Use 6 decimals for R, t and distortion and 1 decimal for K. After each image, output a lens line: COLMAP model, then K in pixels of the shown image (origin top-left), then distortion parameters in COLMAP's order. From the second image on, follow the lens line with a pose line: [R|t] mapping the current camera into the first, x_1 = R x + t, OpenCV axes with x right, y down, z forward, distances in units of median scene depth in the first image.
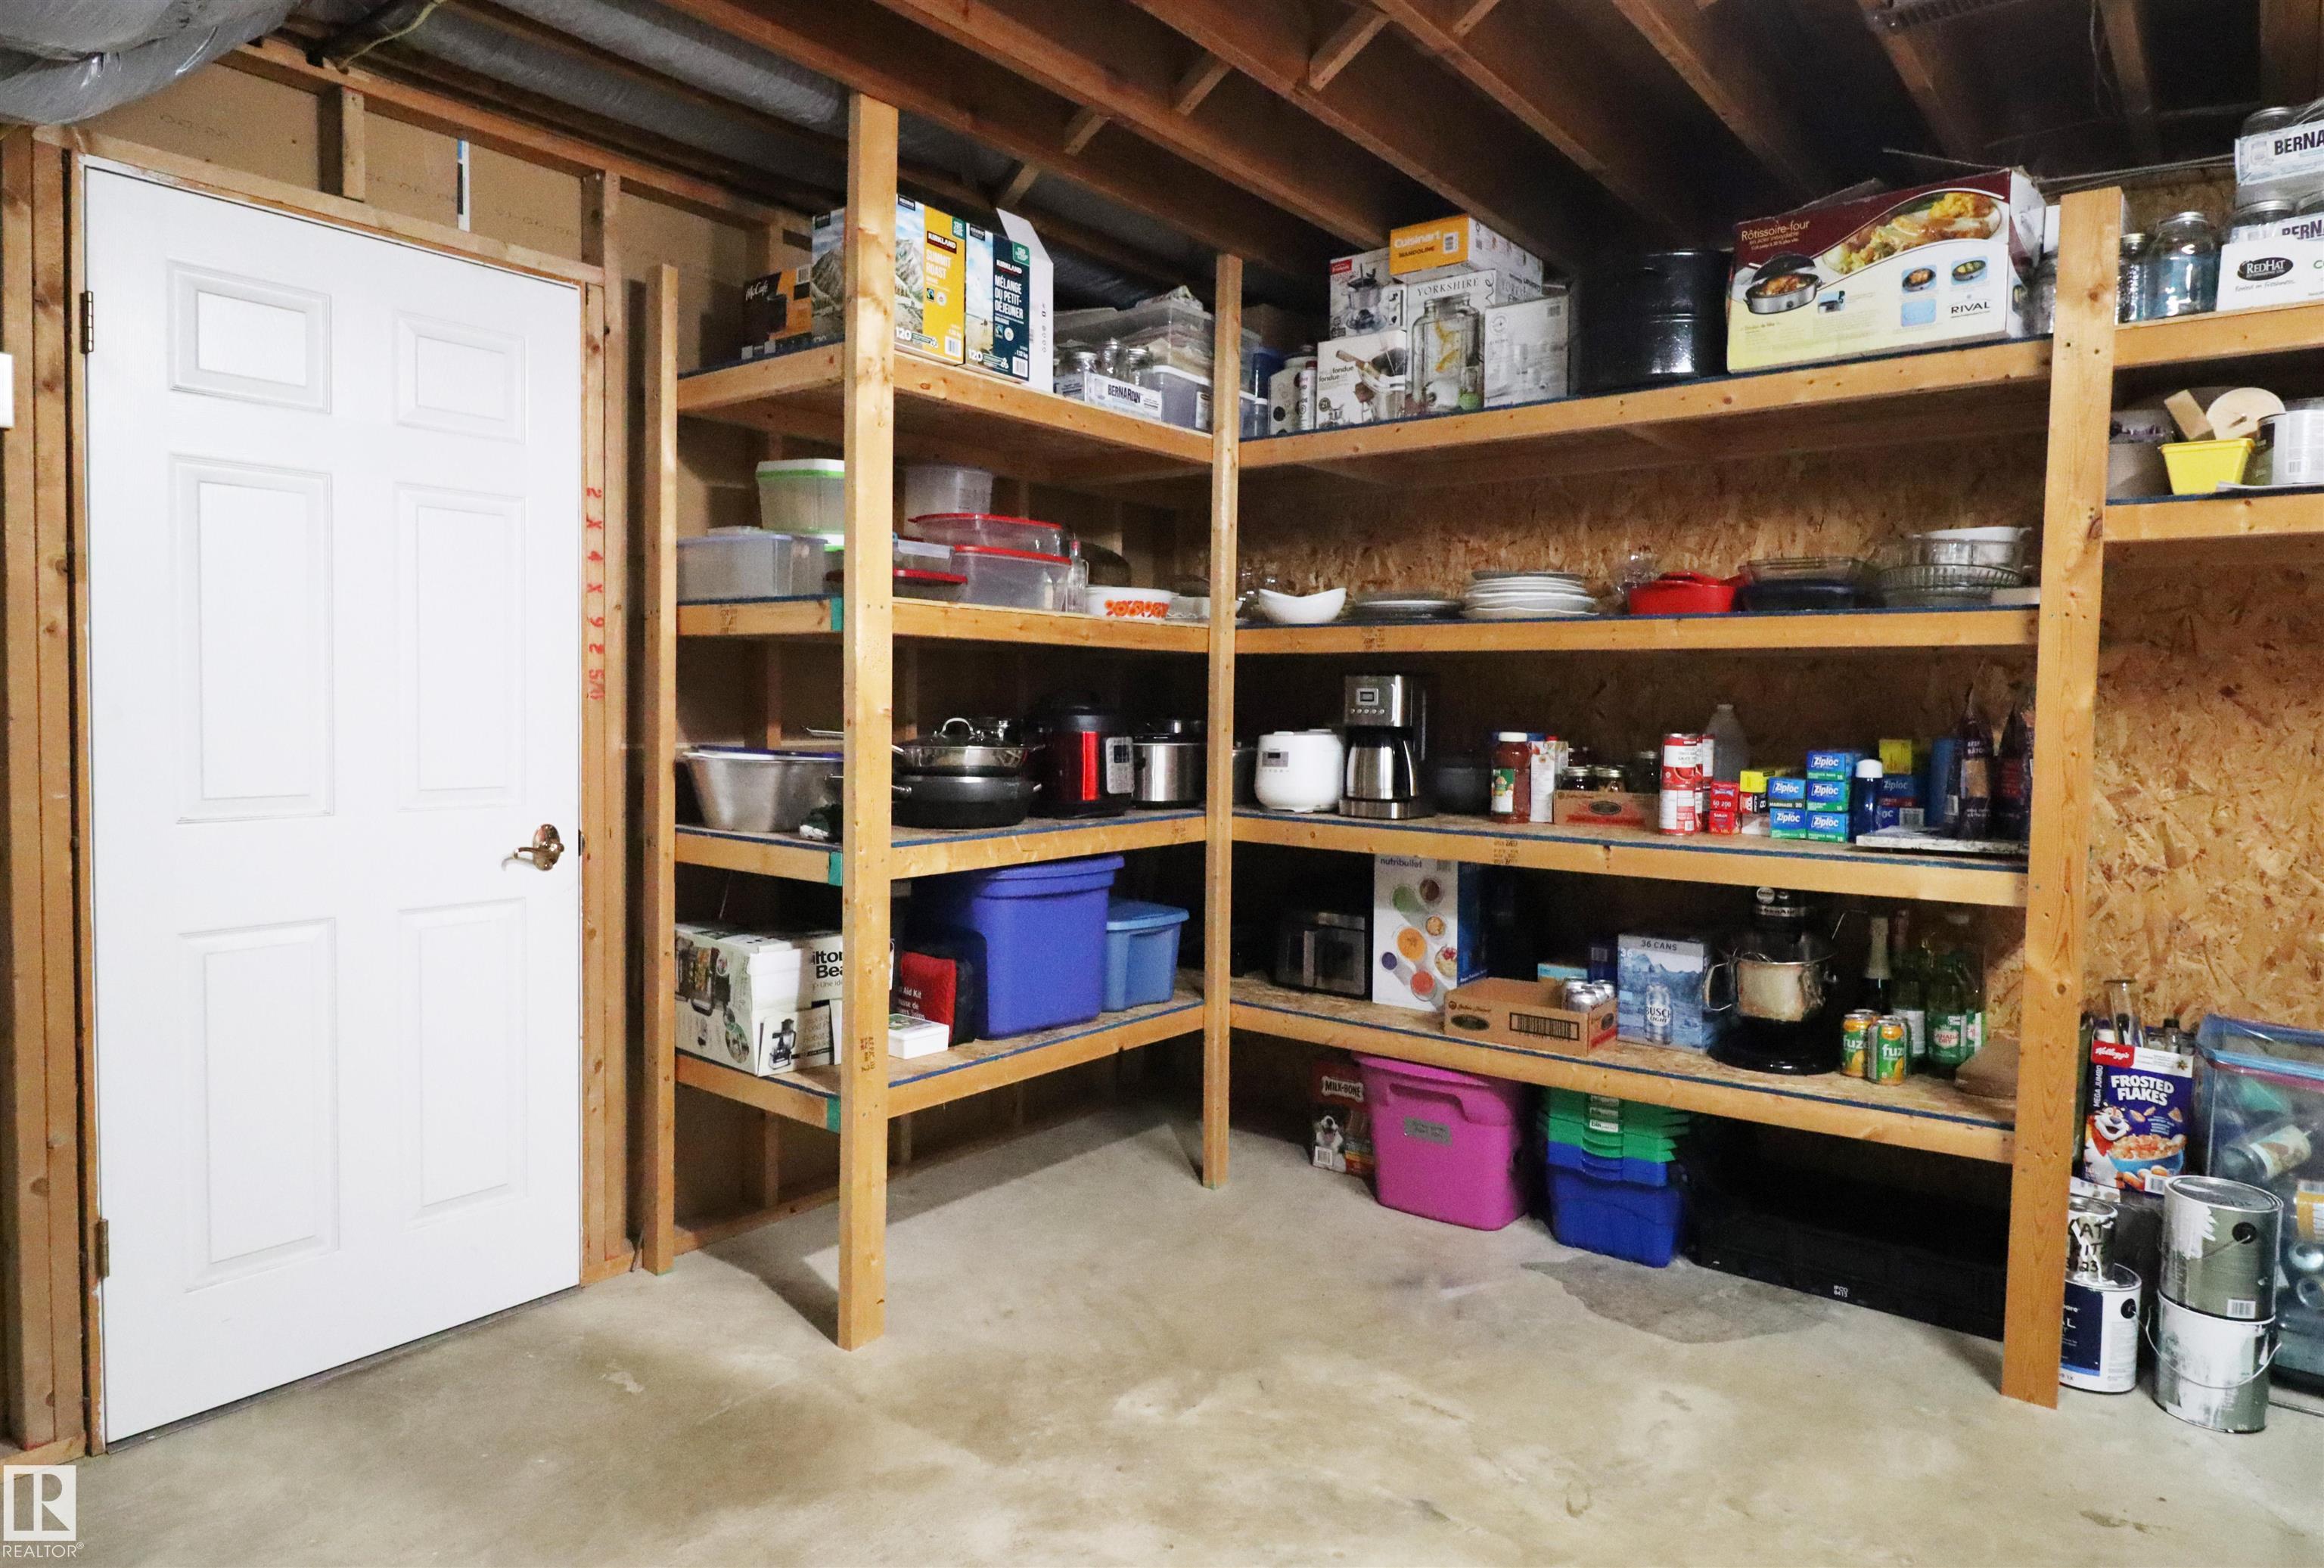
lens RADIAL K [[1406.9, 0, 1173.0], [0, 1406.9, 779.1], [0, 0, 1]] dist [-0.002846, 0.001225]
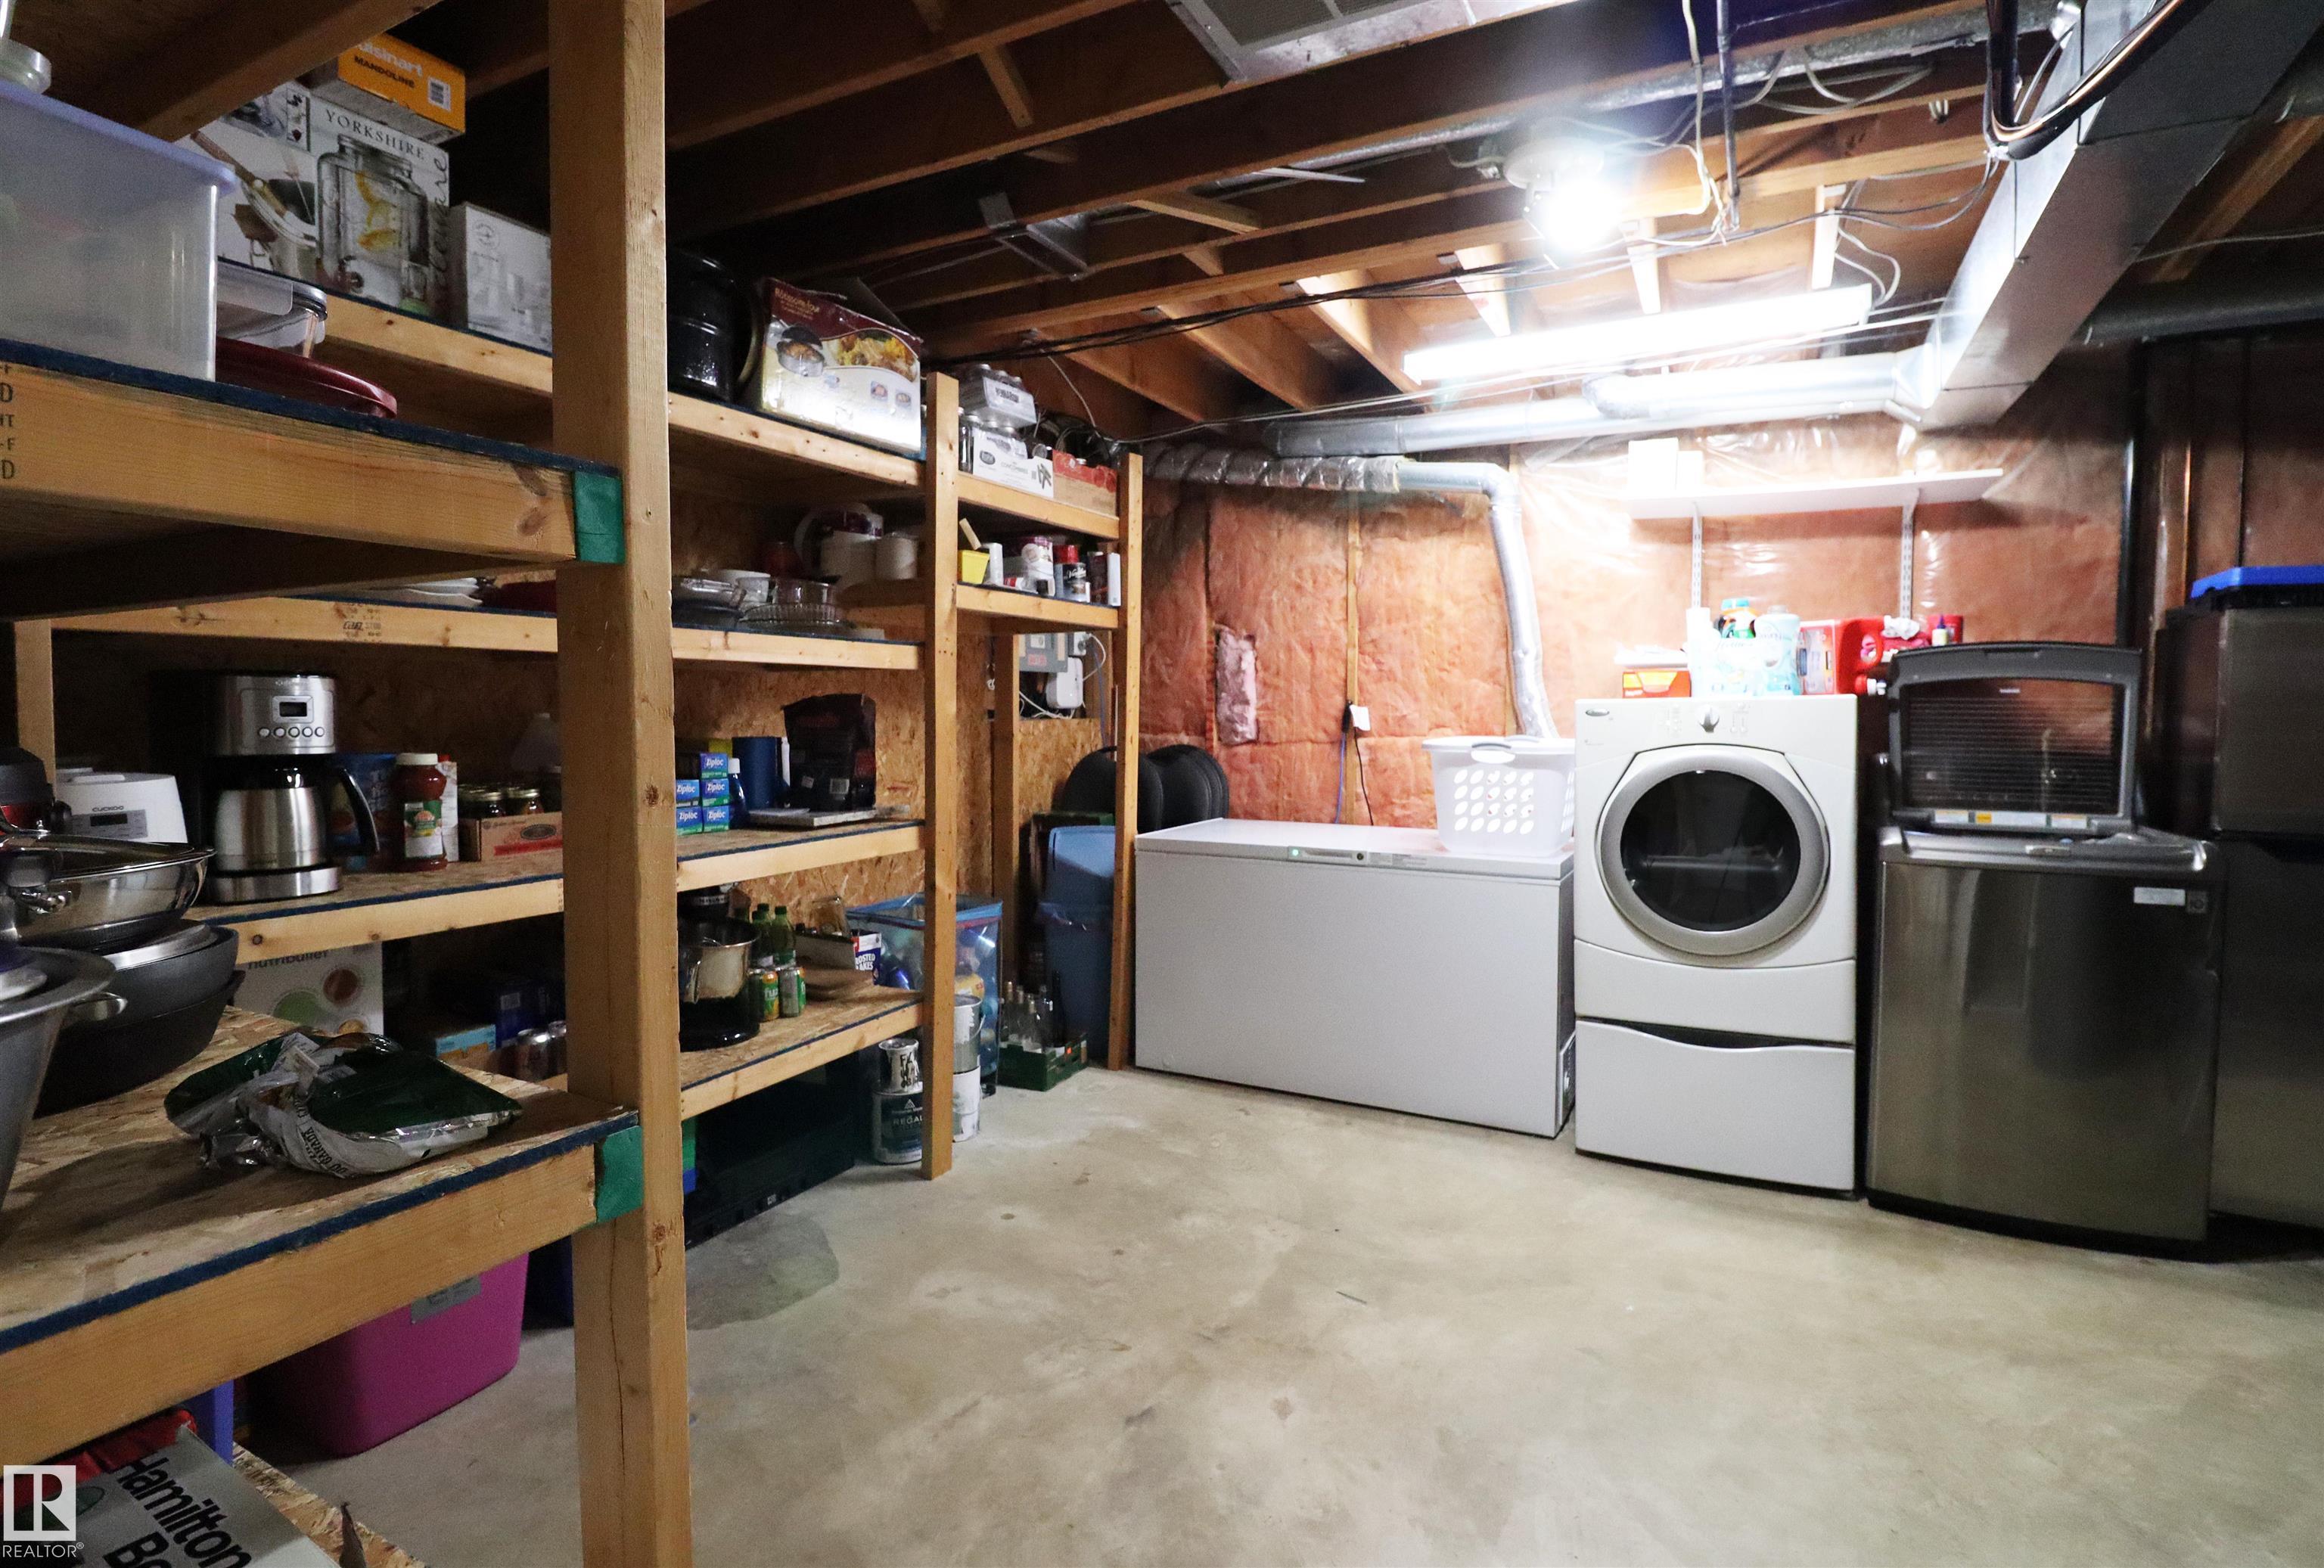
lens RADIAL K [[1133.3, 0, 1174.9], [0, 1133.3, 772.5], [0, 0, 1]] dist [-0.007754, -0.008408]
pose [[-0.182927, -0.067213, 0.980826, -0.550361], [0.051116, 0.995661, 0.077763, -0.061496], [-0.981797, 0.064361, -0.178698, 0.871057]]
